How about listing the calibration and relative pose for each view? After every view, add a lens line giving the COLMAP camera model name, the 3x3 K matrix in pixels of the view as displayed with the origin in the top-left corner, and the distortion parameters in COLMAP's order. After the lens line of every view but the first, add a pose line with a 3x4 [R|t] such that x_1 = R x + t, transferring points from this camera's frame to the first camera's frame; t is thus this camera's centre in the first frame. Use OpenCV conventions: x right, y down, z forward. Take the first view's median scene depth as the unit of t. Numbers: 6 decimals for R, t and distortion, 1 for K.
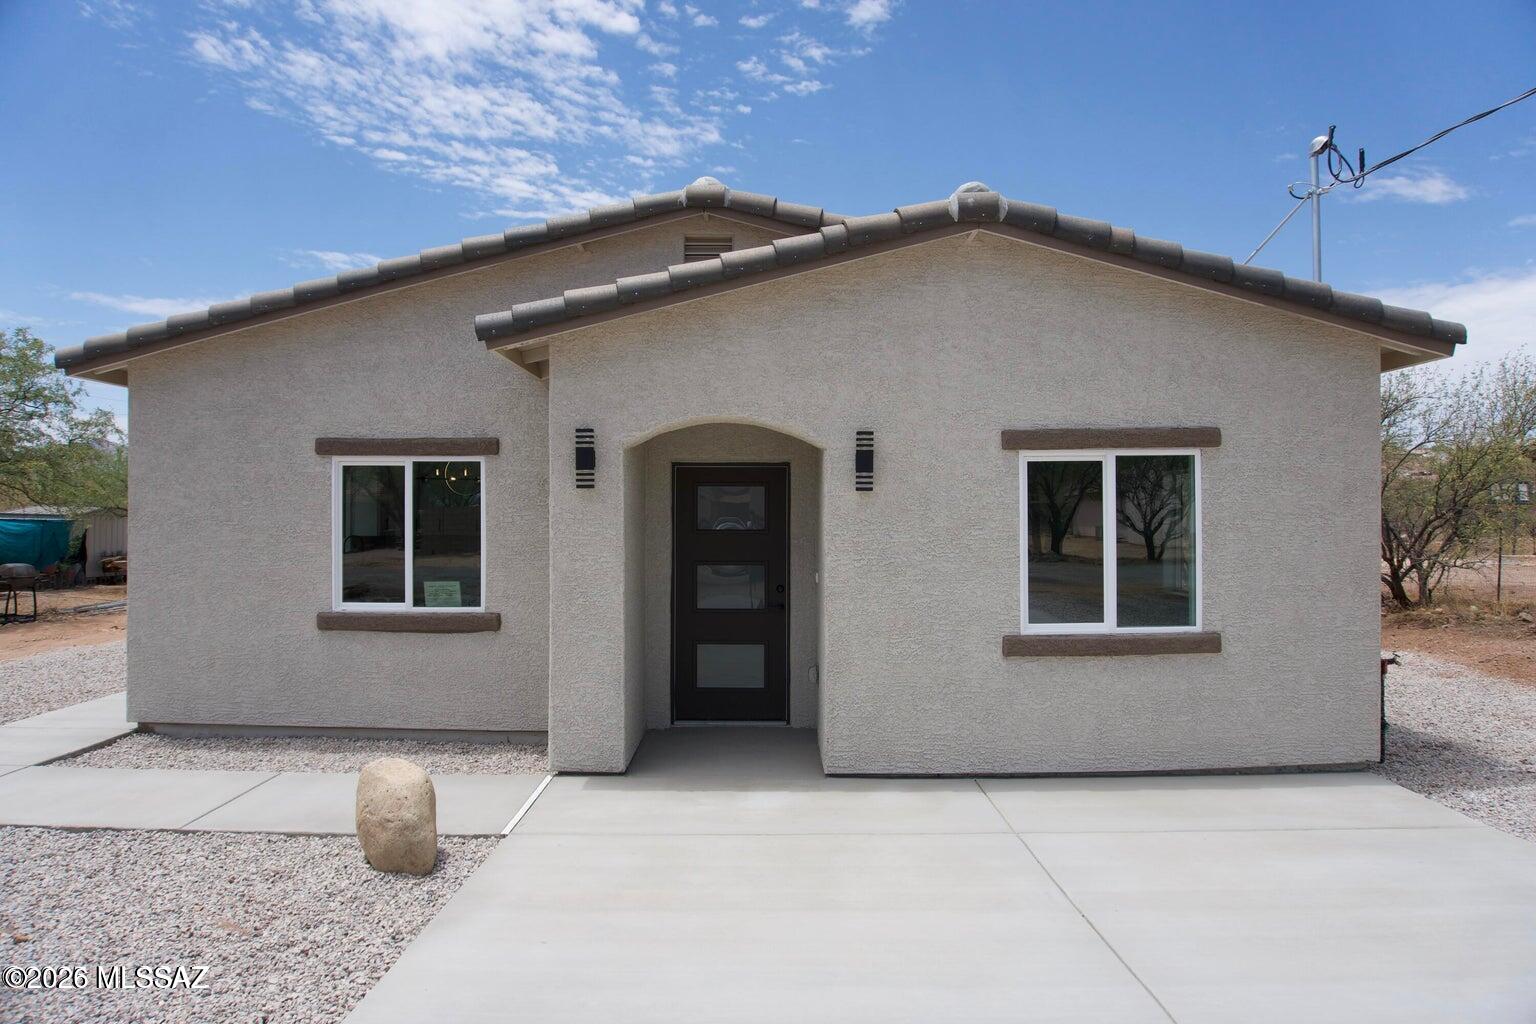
lens RADIAL K [[1024.1, 0, 775.6], [0, 1024.1, 507.1], [0, 0, 1]] dist [-0.038877, -0.006552]
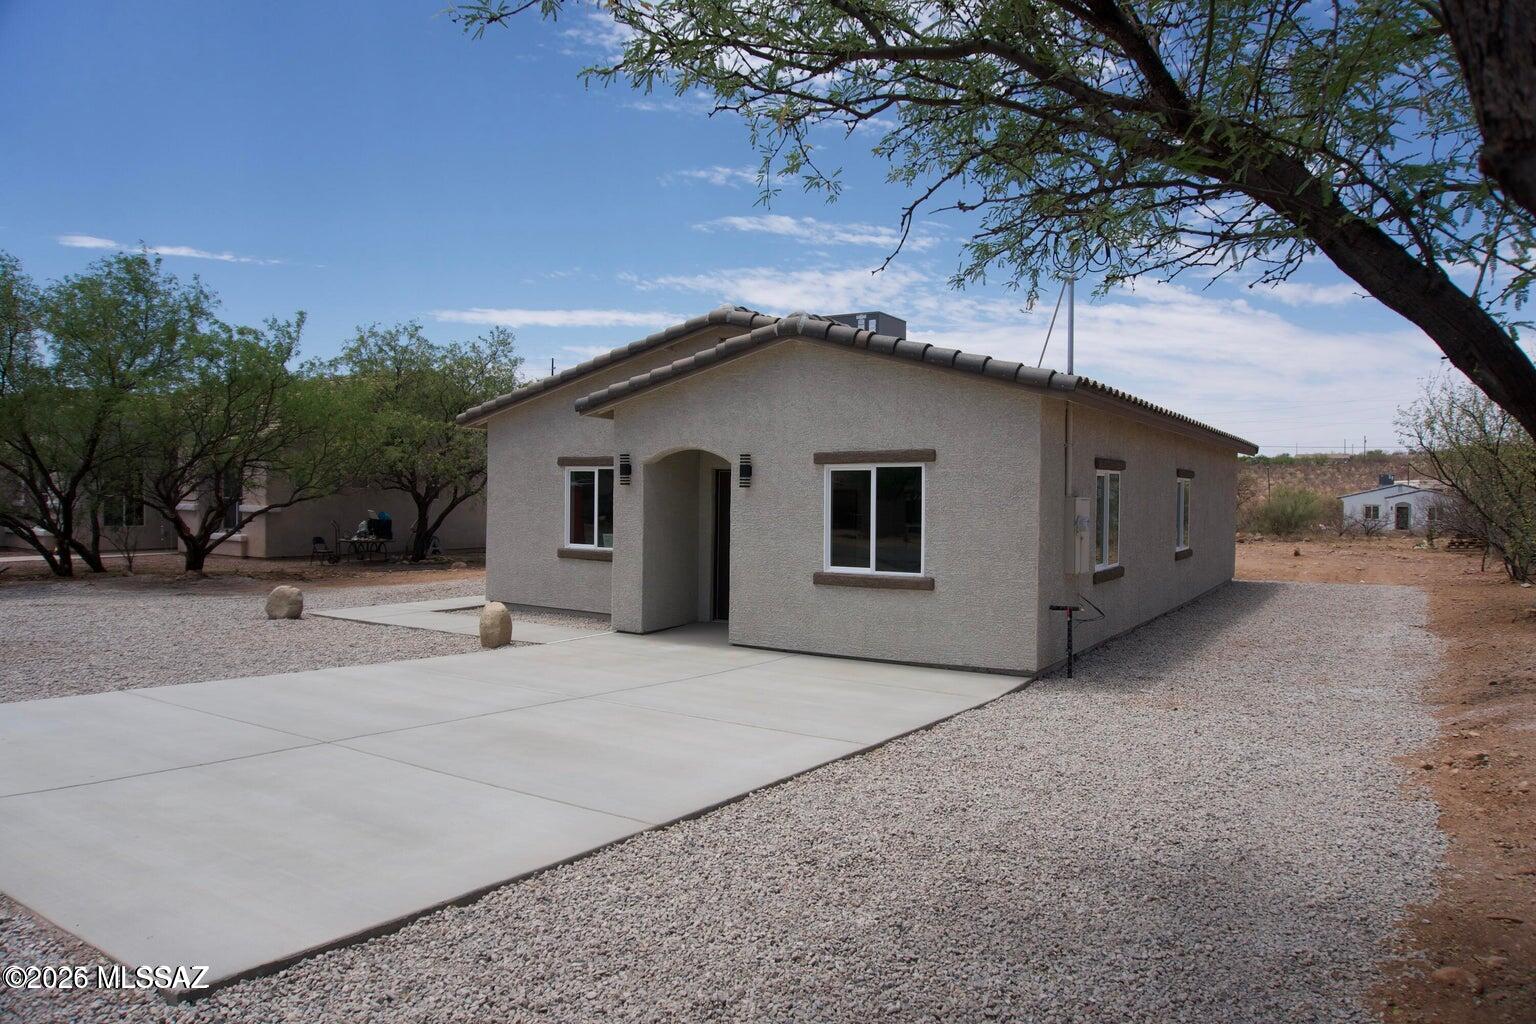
lens RADIAL K [[1024.1, 0, 752.9], [0, 1024.1, 517.8], [0, 0, 1]] dist [-0.038877, -0.006552]
pose [[0.841881, 0.024968, -0.539086, 1.056084], [-0.018312, 0.999676, 0.017704, 0.005423], [0.539353, -0.005033, 0.842065, -0.501843]]
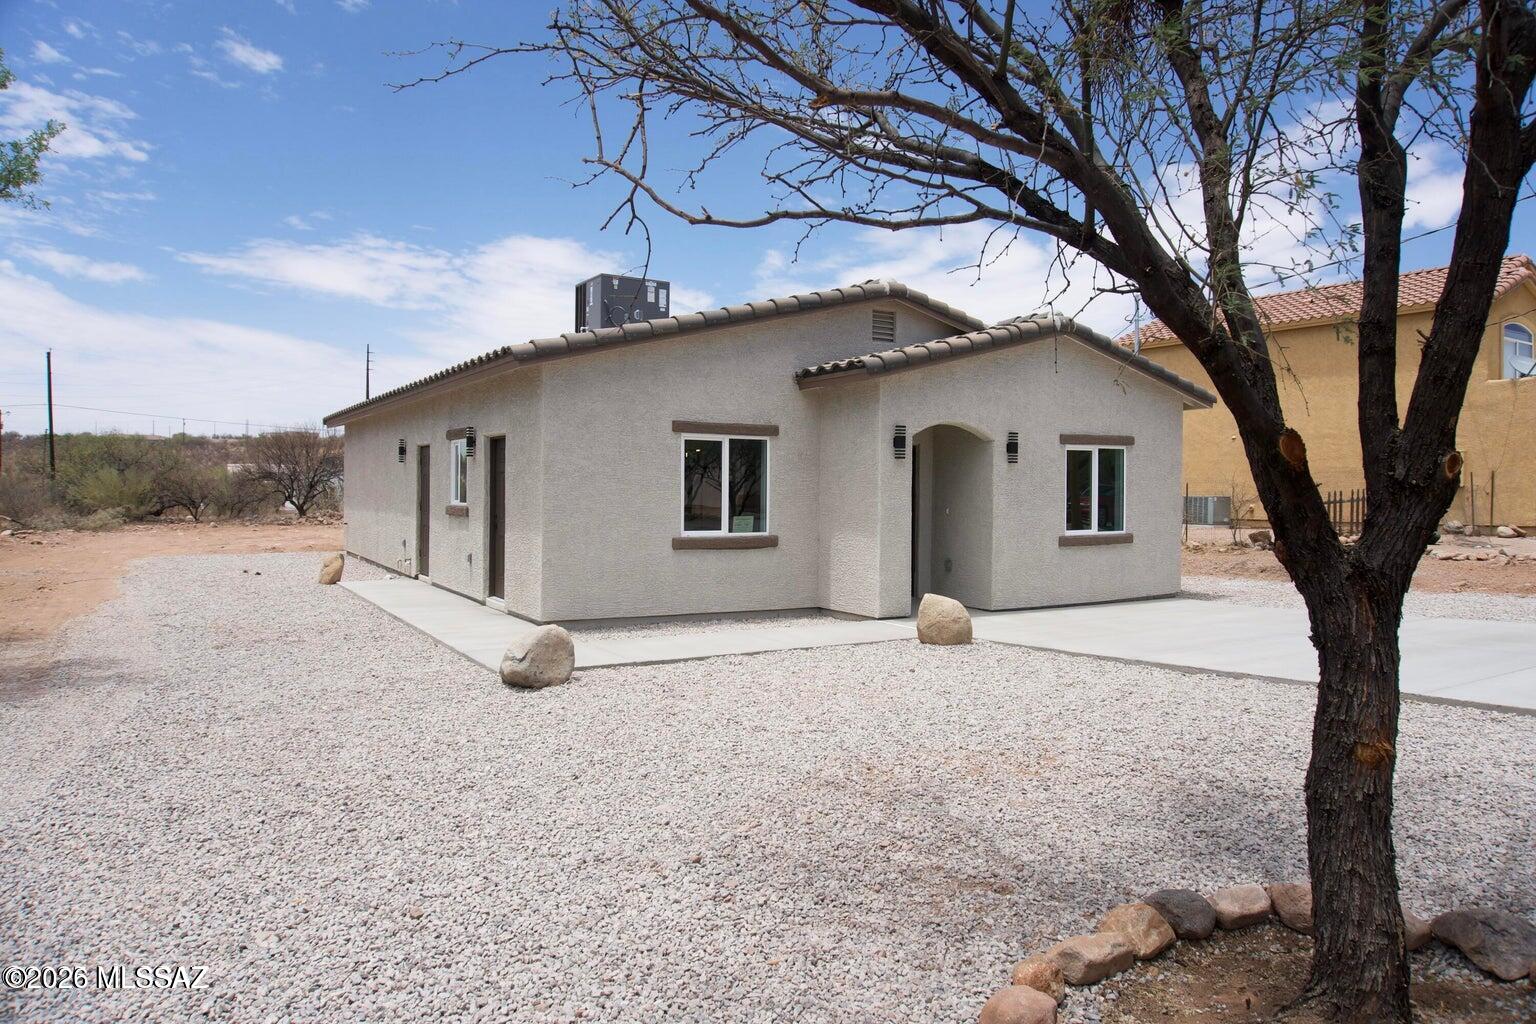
lens RADIAL K [[1024.1, 0, 758.1], [0, 1024.1, 504.9], [0, 0, 1]] dist [-0.038877, -0.006552]
pose [[0.858664, 0.000120, 0.512539, -1.310612], [-0.004581, 0.999962, 0.007441, 0.051191], [-0.512519, -0.008737, 0.858632, -0.418471]]
